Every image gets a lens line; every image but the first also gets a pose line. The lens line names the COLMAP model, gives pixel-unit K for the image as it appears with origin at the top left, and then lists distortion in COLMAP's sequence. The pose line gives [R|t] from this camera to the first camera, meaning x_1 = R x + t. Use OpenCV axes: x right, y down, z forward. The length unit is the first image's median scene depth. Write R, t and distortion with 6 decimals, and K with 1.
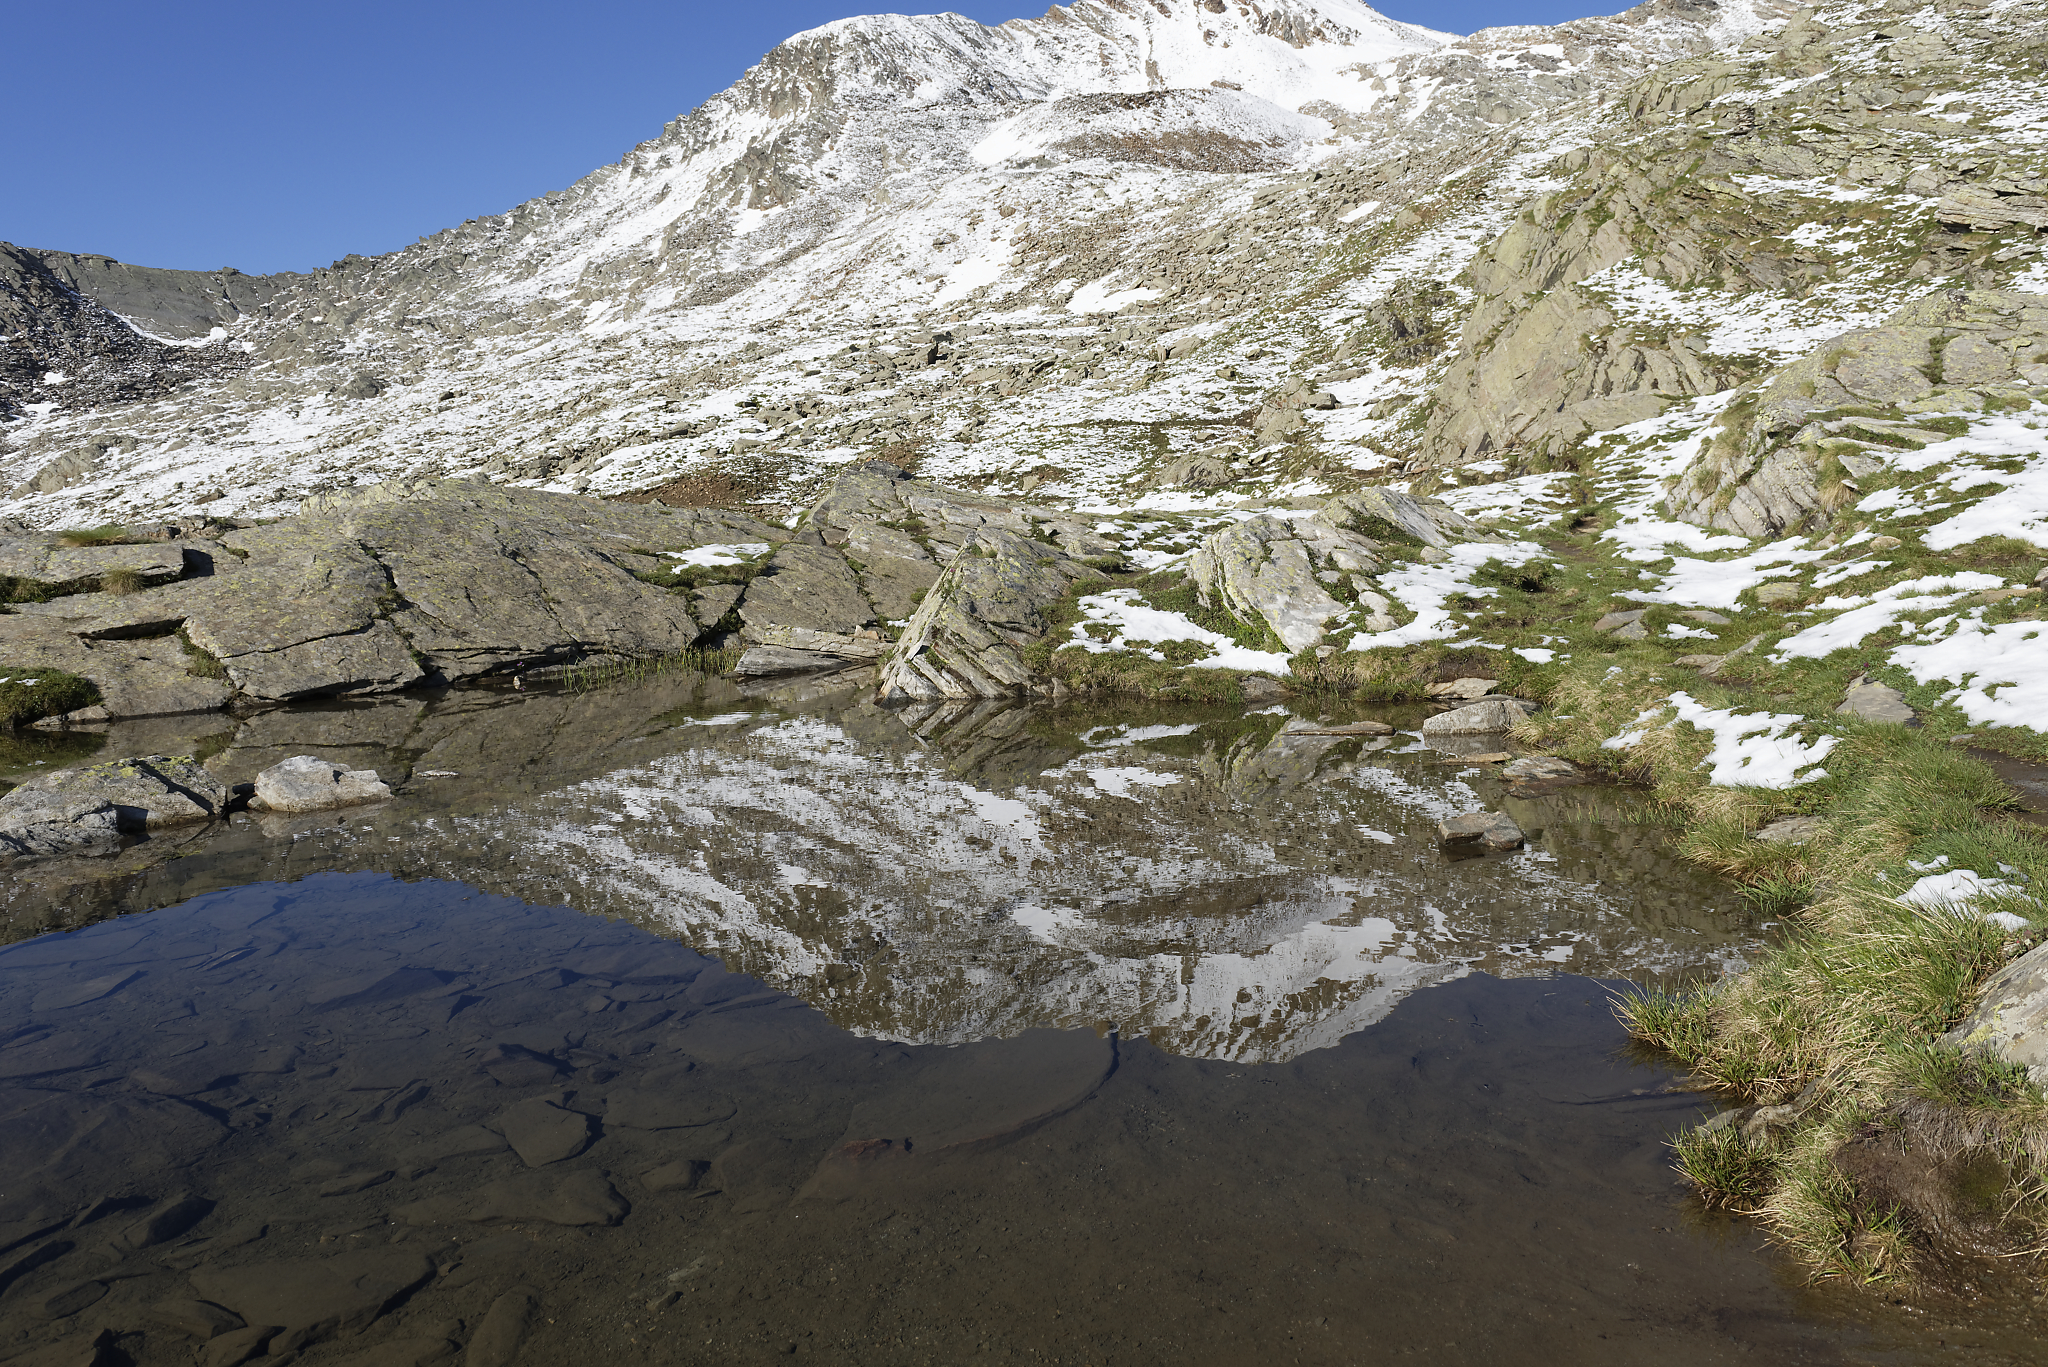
lens RADIAL K [[1420.3, 0, 1024.0], [0, 1420.3, 683.5], [0, 0, 1]] dist [-0.000054, 0.005417]
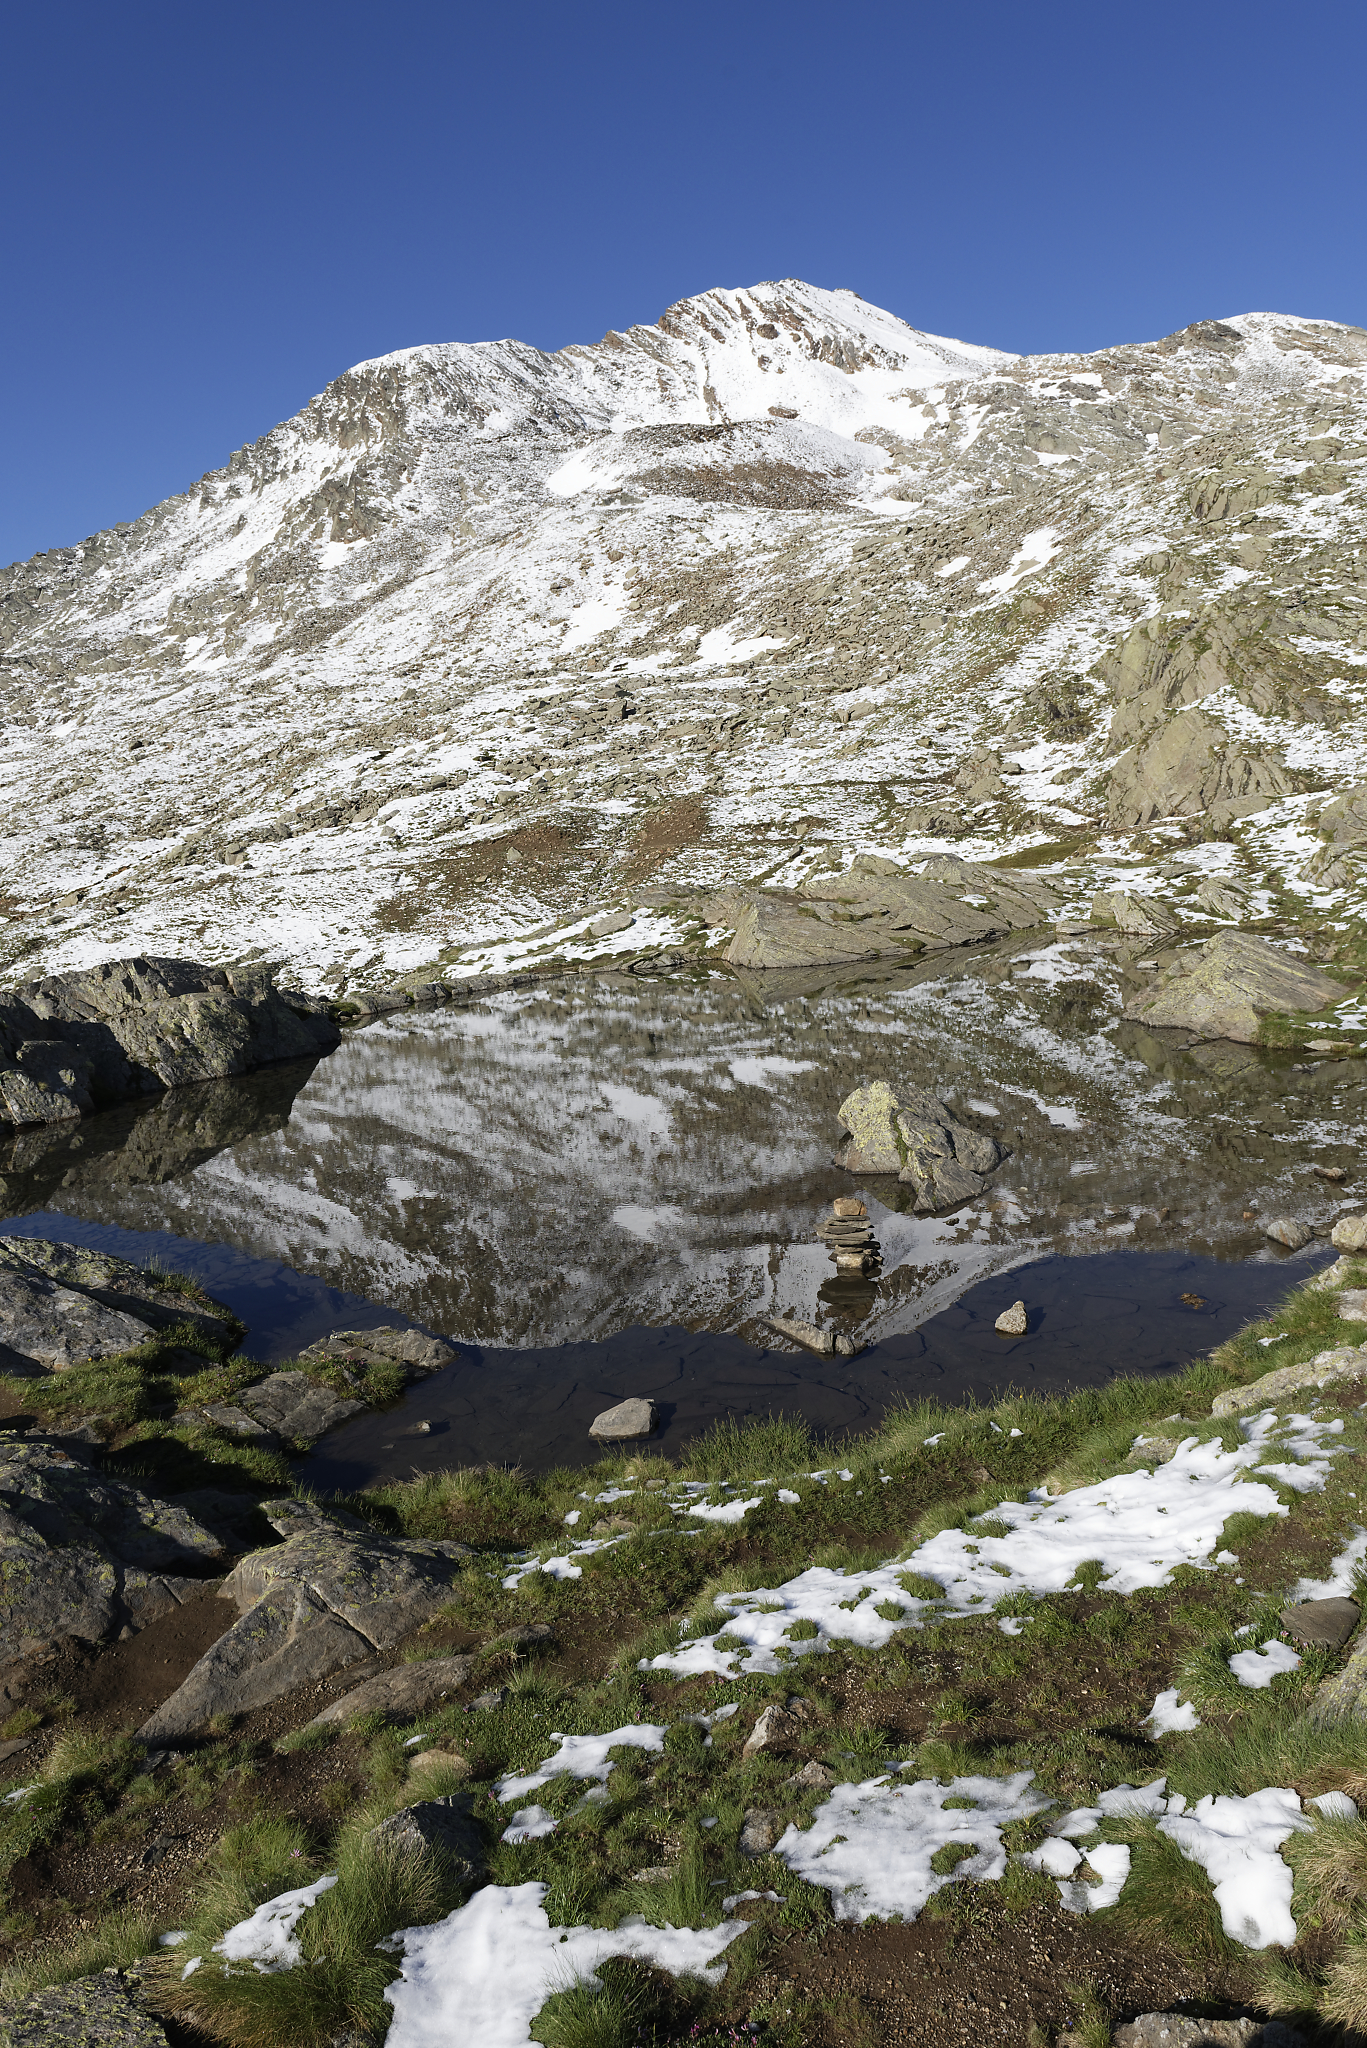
lens RADIAL K [[1420.3, 0, 683.5], [0, 1420.3, 1024.0], [0, 0, 1]] dist [-0.000054, 0.005417]
pose [[0.996807, -0.037547, 0.070465, -0.336811], [0.036201, 0.999139, 0.020273, 0.026811], [-0.071165, -0.017657, 0.997308, -0.602665]]
